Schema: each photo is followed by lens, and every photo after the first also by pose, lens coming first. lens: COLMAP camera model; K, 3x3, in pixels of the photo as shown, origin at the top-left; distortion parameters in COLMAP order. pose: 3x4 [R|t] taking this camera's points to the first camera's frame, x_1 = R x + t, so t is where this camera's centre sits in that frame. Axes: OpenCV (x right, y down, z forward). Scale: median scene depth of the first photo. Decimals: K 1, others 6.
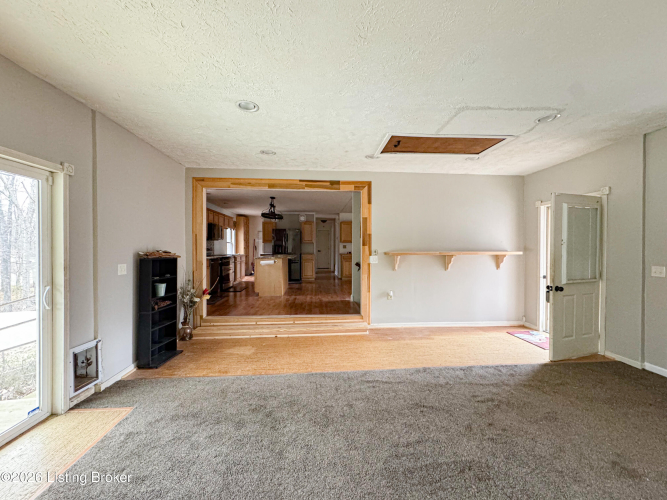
lens RADIAL K [[266.1, 0, 331.4], [0, 266.1, 248.8], [0, 0, 1]] dist [-0.001578, -0.000240]
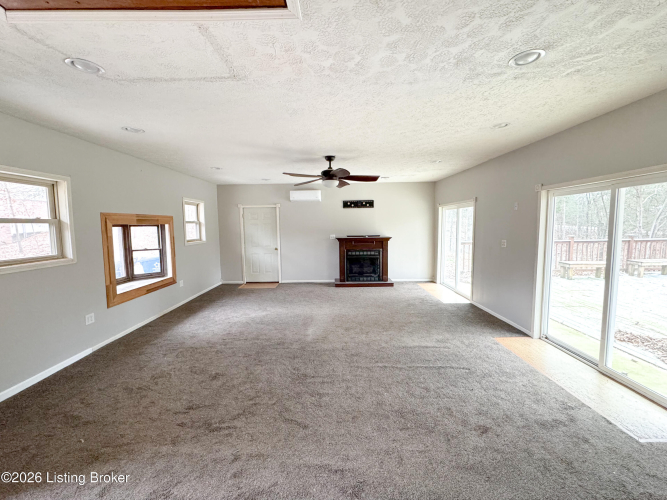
lens RADIAL K [[266.1, 0, 332.4], [0, 266.1, 248.1], [0, 0, 1]] dist [-0.001578, -0.000240]
pose [[-0.997518, 0.006655, 0.070090, 0.151314], [0.012951, 0.995880, 0.089755, -0.088995], [-0.069204, 0.090440, -0.993495, 1.695603]]
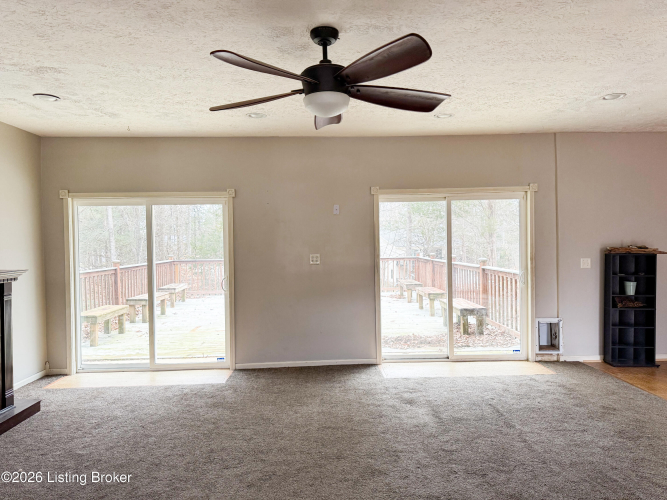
lens RADIAL K [[466.5, 0, 327.6], [0, 466.5, 254.1], [0, 0, 1]] dist [0.014251, -0.006054]
pose [[-0.056864, 0.024466, -0.998082, 1.359604], [0.014194, 0.999618, 0.023695, -0.022955], [0.998281, -0.012819, -0.057189, 0.060167]]
